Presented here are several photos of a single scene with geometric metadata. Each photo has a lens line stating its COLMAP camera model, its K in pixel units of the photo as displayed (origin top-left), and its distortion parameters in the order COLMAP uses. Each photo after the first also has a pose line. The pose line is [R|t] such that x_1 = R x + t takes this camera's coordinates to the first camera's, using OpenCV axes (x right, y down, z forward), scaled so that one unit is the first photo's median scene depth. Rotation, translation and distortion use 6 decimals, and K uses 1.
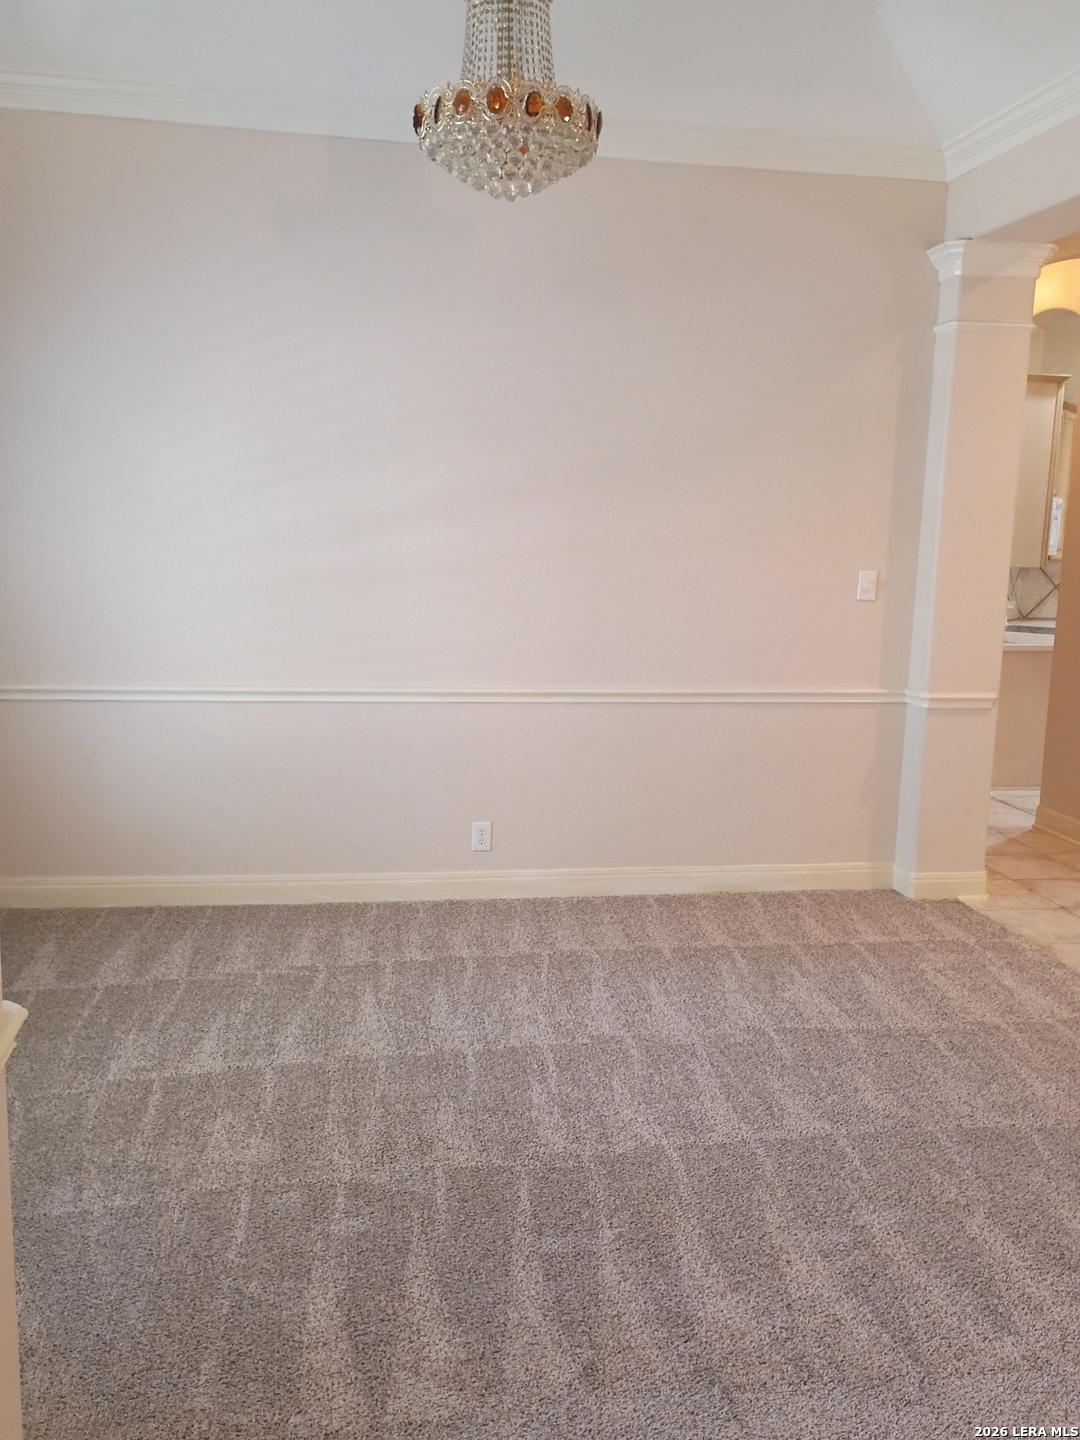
lens RADIAL K [[1242.8, 0, 546.9], [0, 1242.8, 726.0], [0, 0, 1]] dist [0.062103, -0.082177]
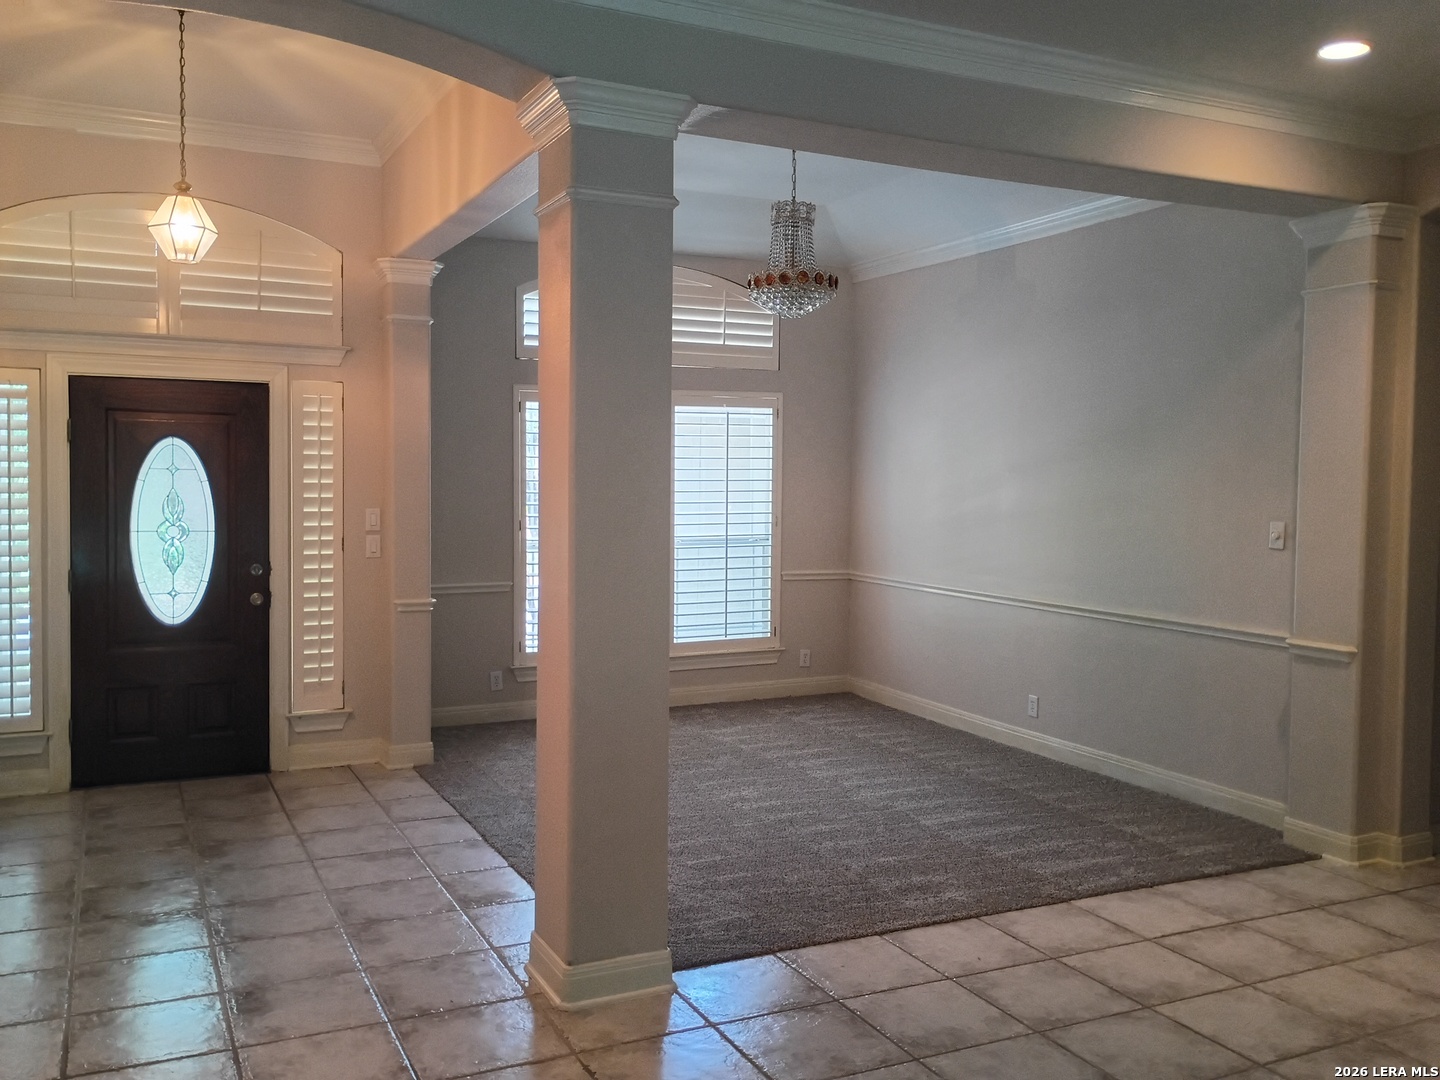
lens RADIAL K [[1242.8, 0, 720.1], [0, 1242.8, 534.1], [0, 0, 1]] dist [0.062103, -0.082177]
pose [[0.298469, 0.025840, -0.954069, 1.160917], [-0.136285, 0.990544, -0.015807, -0.031391], [0.944639, 0.134743, 0.299169, 0.225074]]
